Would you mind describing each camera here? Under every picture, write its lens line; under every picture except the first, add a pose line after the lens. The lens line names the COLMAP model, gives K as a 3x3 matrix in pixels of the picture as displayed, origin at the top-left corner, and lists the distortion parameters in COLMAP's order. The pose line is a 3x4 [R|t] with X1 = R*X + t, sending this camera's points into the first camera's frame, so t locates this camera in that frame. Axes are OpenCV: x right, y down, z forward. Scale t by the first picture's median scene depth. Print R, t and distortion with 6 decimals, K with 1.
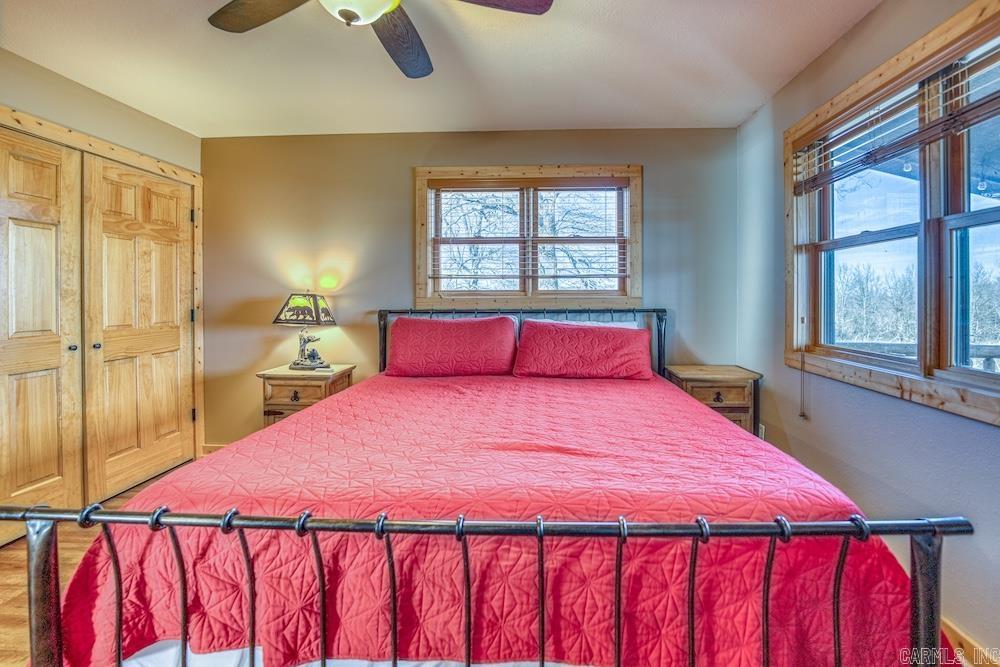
lens RADIAL K [[421.2, 0, 516.9], [0, 421.2, 301.6], [0, 0, 1]] dist [-0.030378, 0.003105]
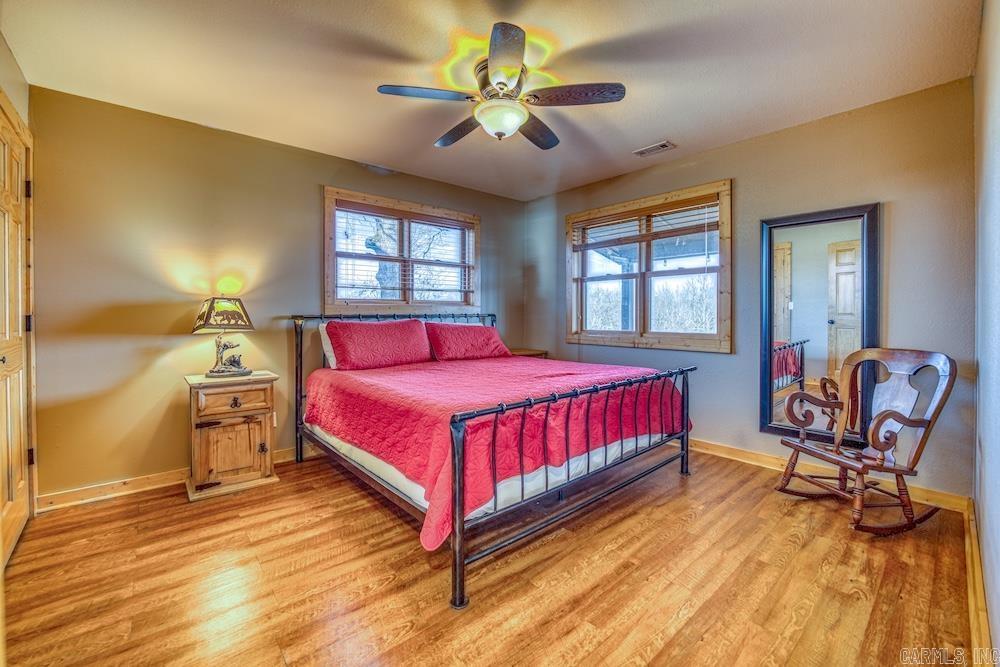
lens RADIAL K [[421.2, 0, 499.1], [0, 421.2, 323.4], [0, 0, 1]] dist [-0.030378, 0.003105]
pose [[0.720703, -0.015849, 0.693063, -0.734150], [0.006915, 0.999853, 0.015673, 0.030140], [-0.693210, -0.006503, 0.720707, -0.119909]]
